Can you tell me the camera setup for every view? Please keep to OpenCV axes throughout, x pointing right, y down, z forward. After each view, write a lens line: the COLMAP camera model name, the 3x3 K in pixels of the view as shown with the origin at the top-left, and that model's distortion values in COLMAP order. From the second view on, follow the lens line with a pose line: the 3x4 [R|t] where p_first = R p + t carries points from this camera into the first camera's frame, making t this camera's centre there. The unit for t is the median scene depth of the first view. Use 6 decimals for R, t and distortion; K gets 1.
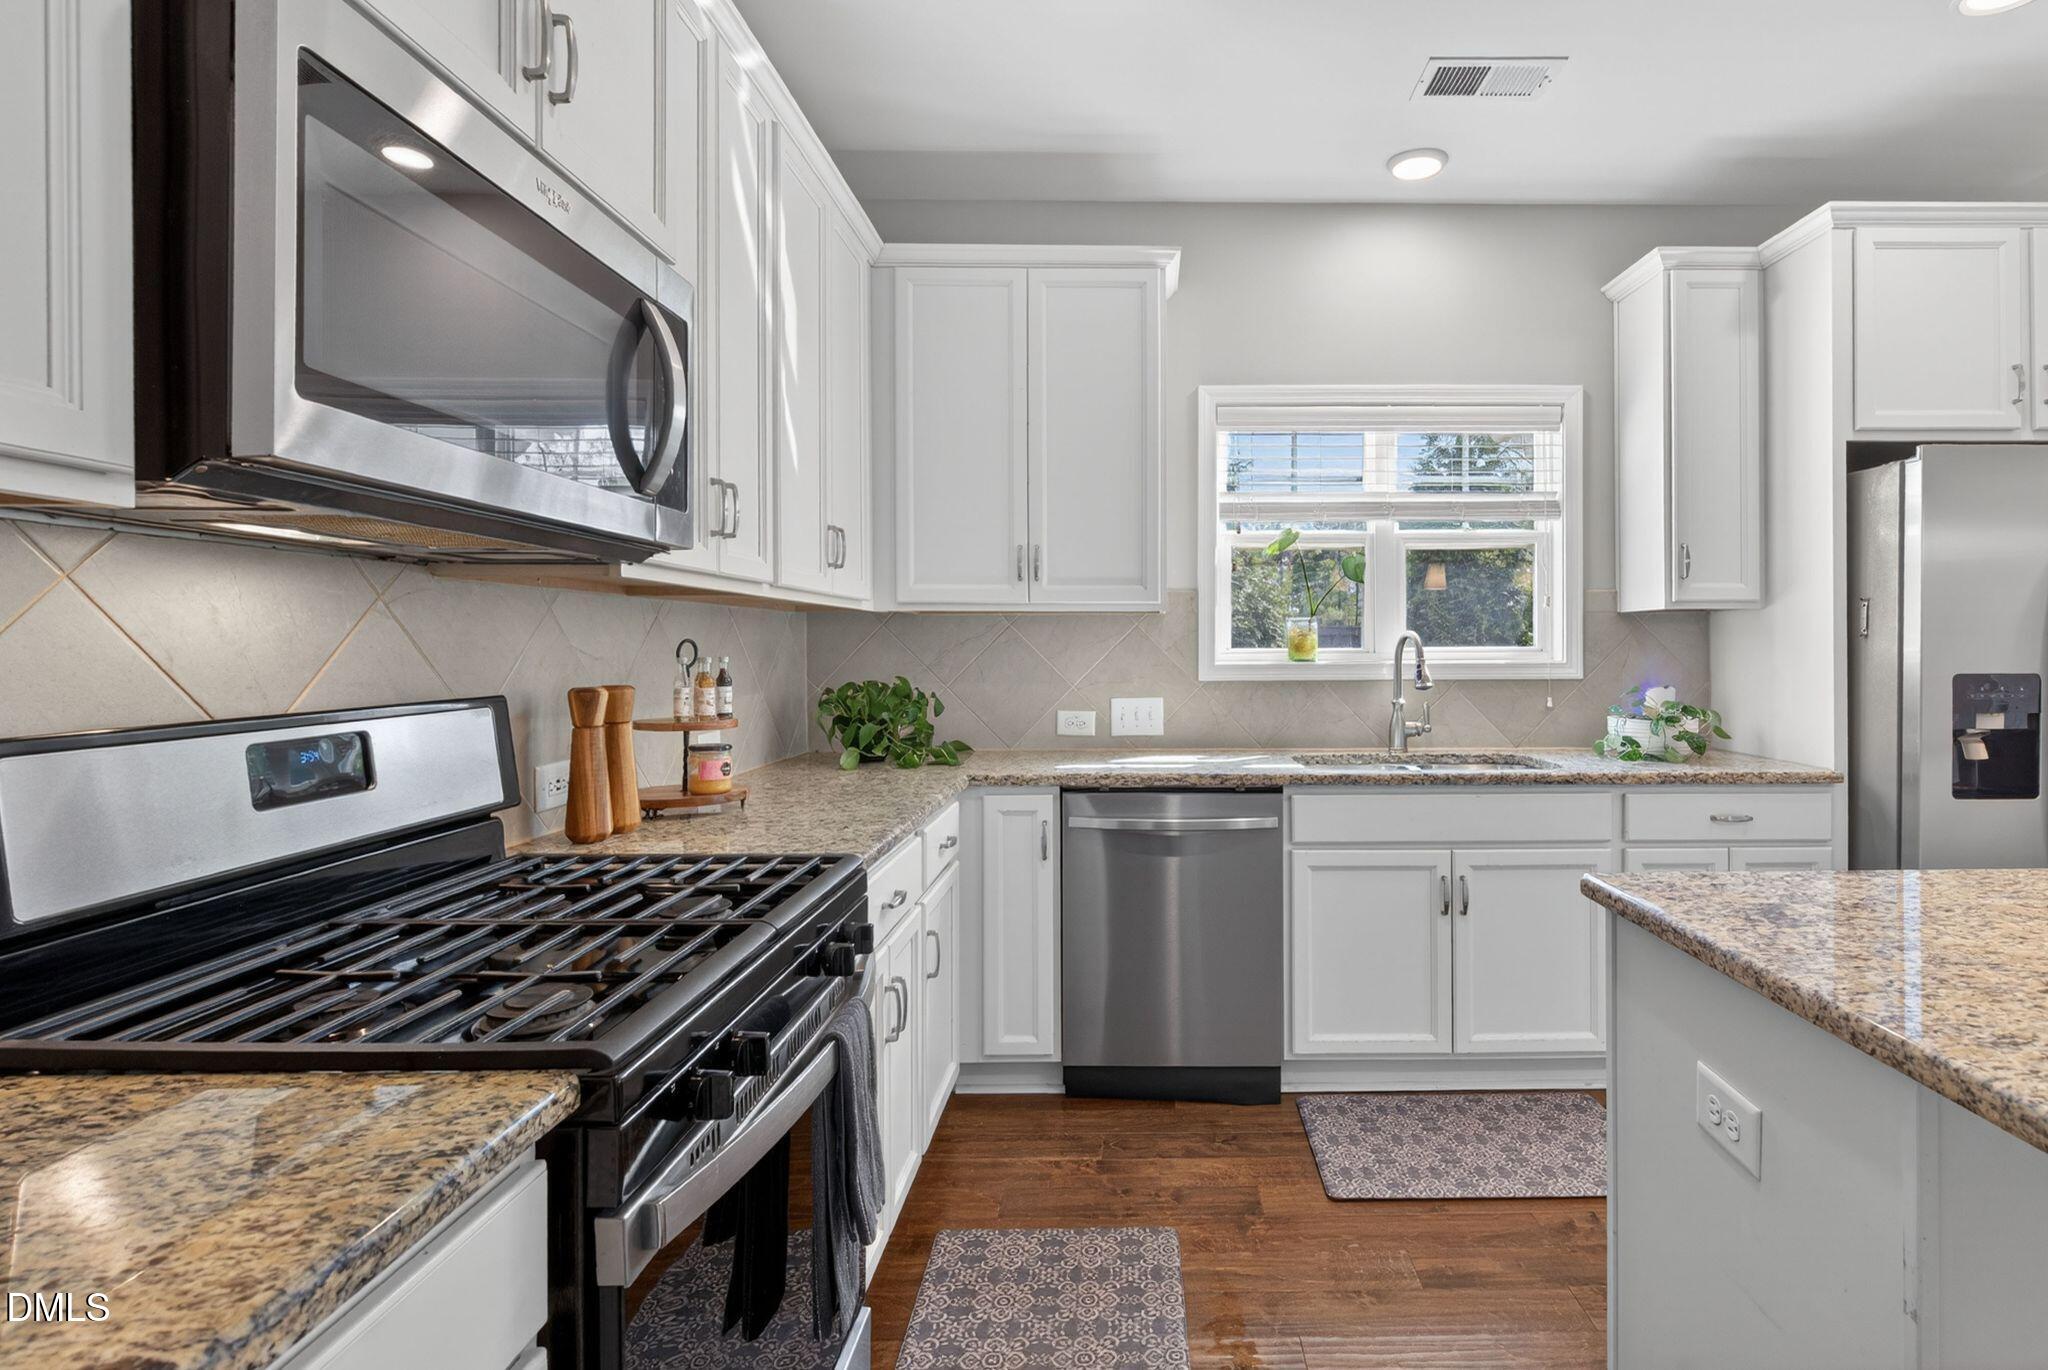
lens RADIAL K [[1001.5, 0, 1141.7], [0, 1001.5, 644.2], [0, 0, 1]] dist [0.001239, 0.000000]
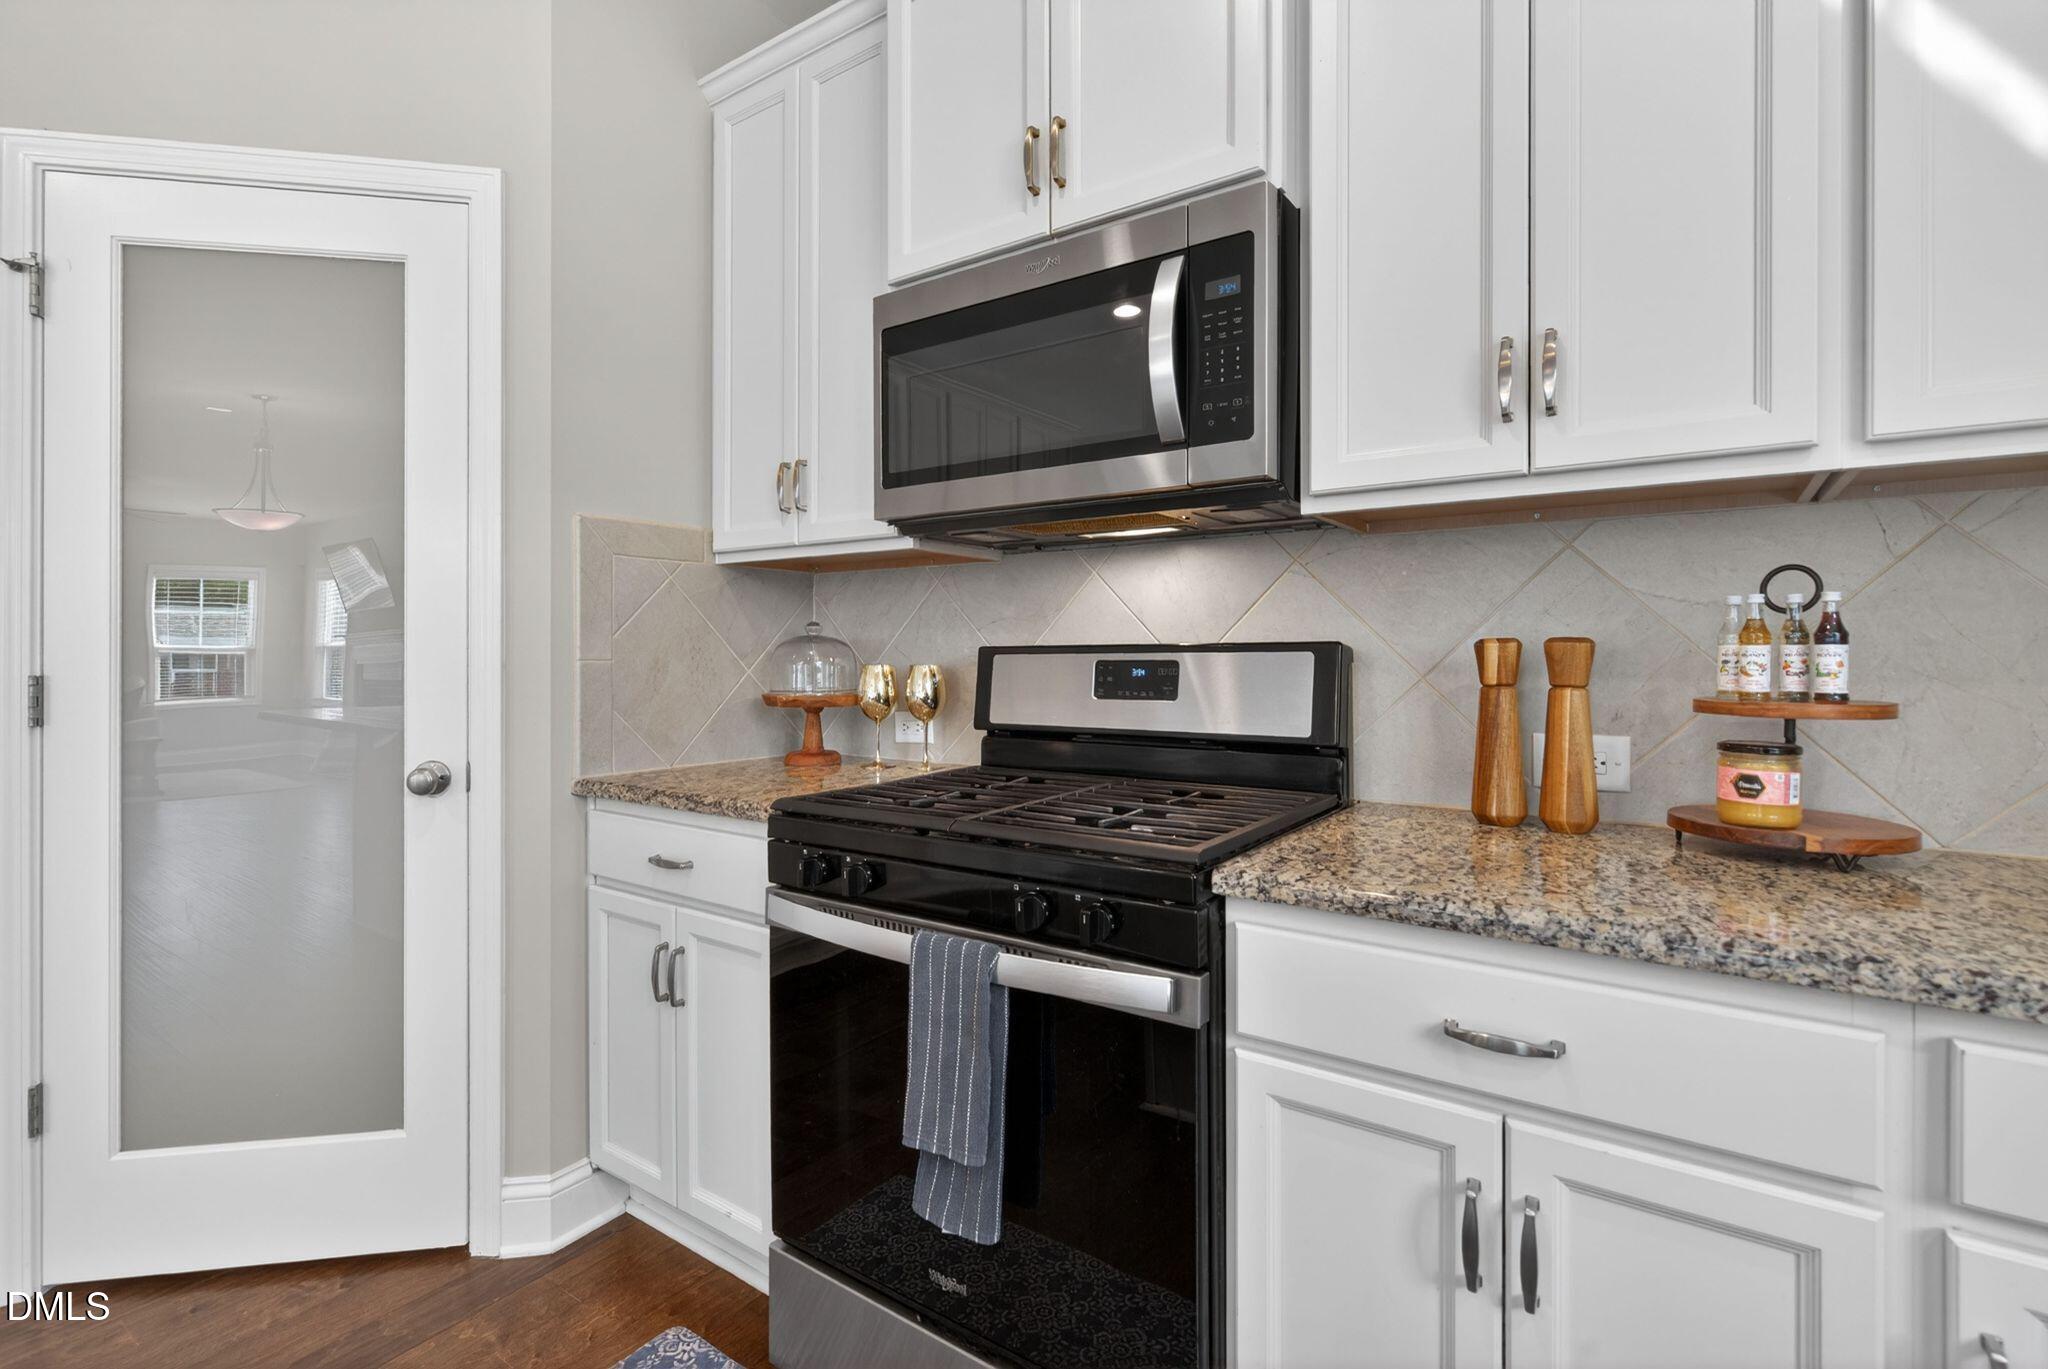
lens RADIAL K [[947.5, 0, 1034.7], [0, 947.5, 657.8], [0, 0, 1]] dist [-0.001097, -0.000524]
pose [[-0.580551, 0.003941, -0.814215, 0.184011], [0.001109, 0.999991, 0.004050, 0.033333], [0.814223, 0.001448, -0.580550, 0.689316]]
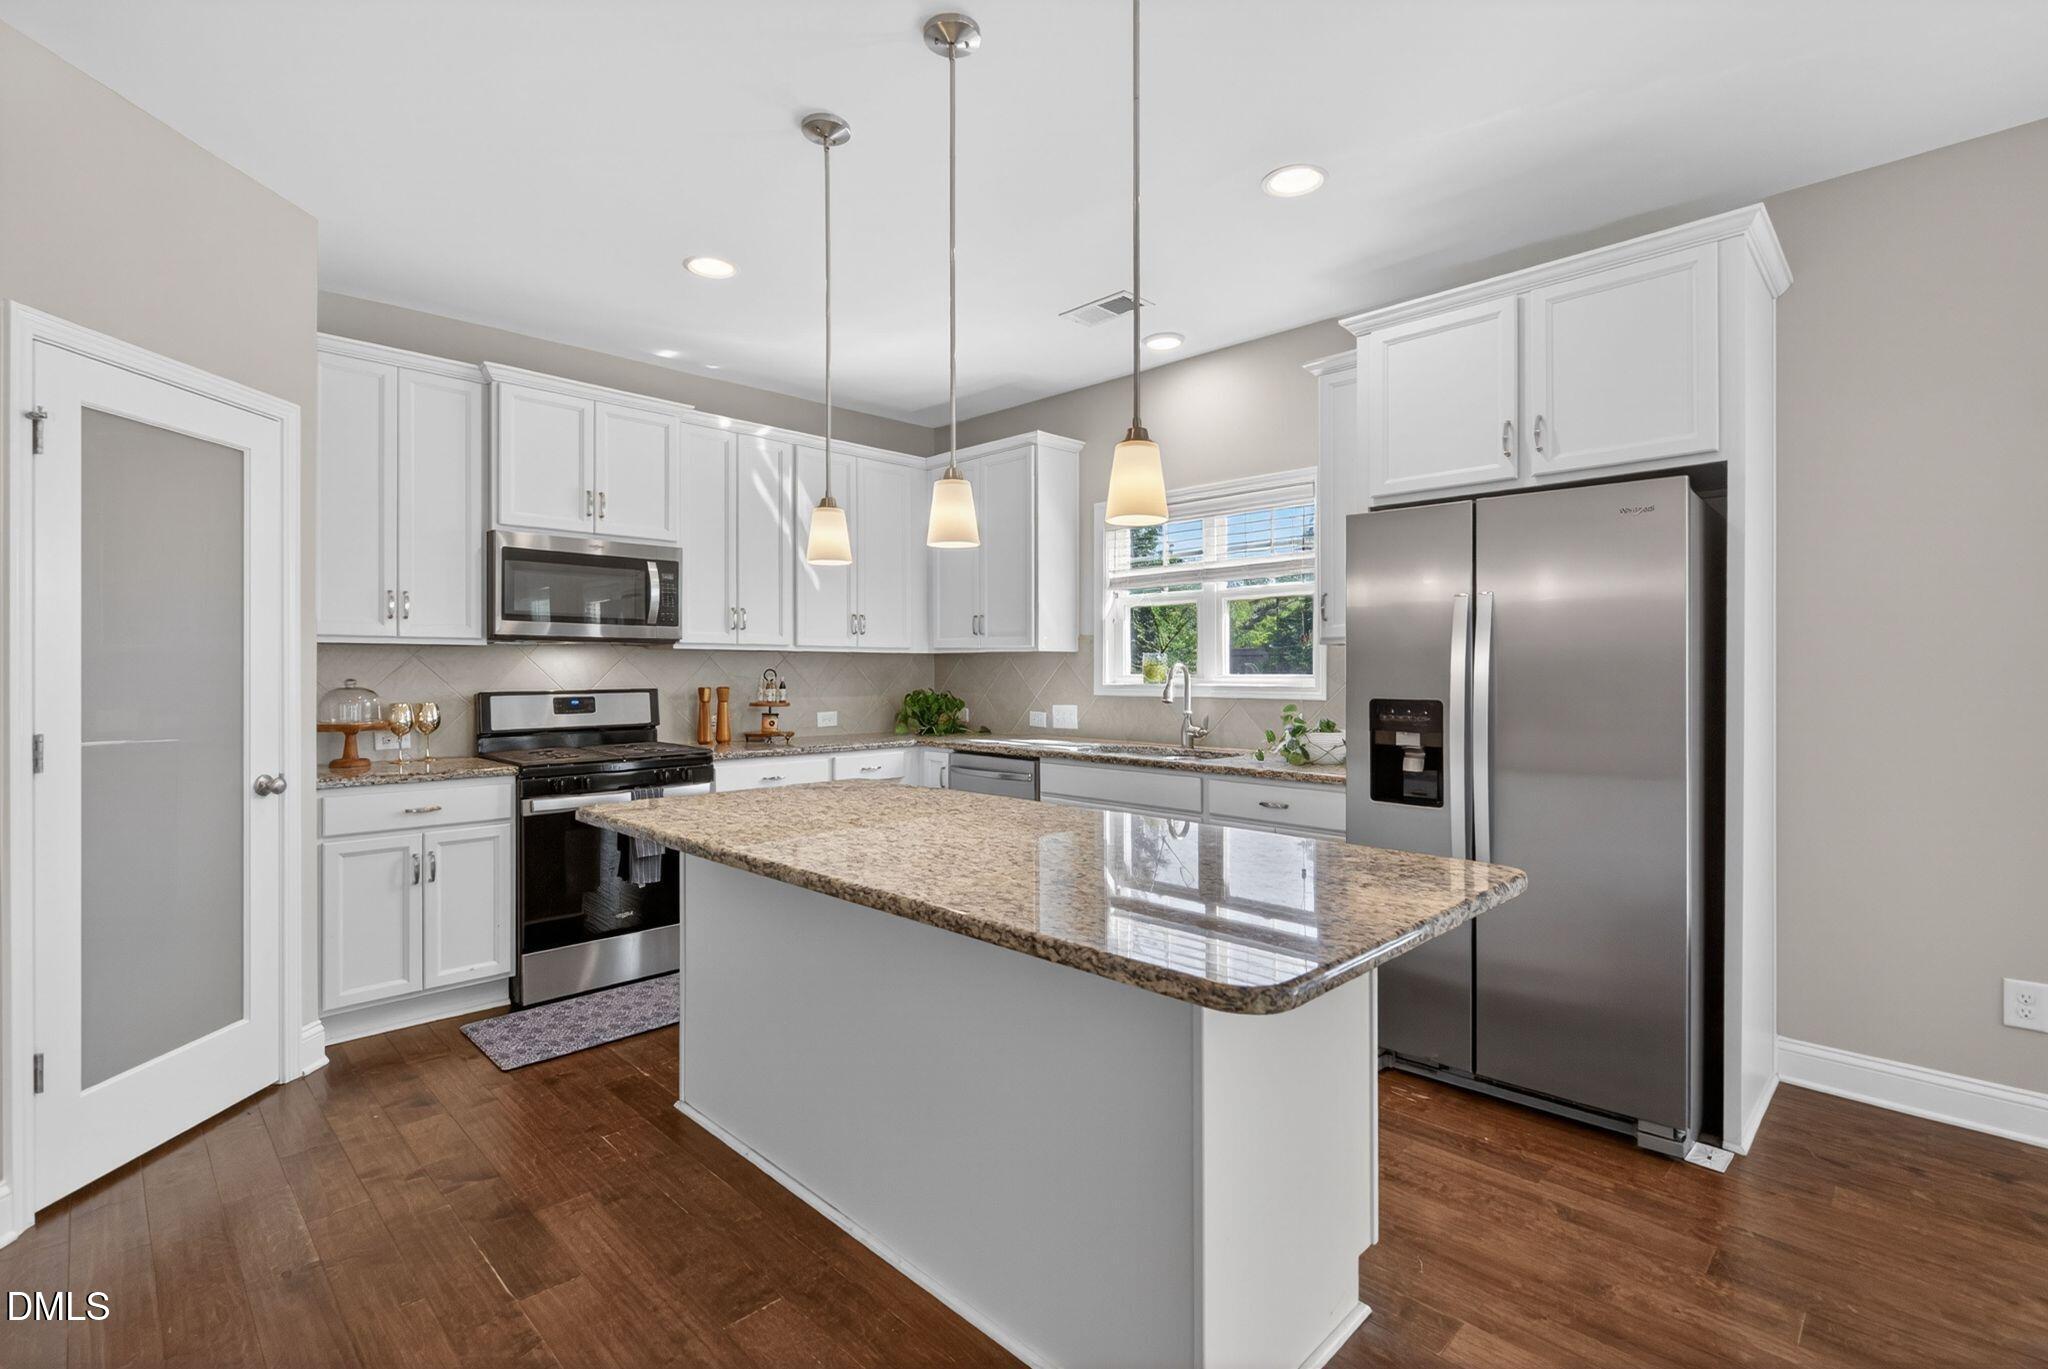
lens RADIAL K [[932.7, 0, 1021.8], [0, 932.7, 676.3], [0, 0, 1]] dist [-0.001097, -0.000812]
pose [[0.700900, 0.004826, -0.713243, 1.116222], [-0.000076, 0.999978, 0.006692, -0.002860], [0.713260, -0.004636, 0.700885, -0.095293]]
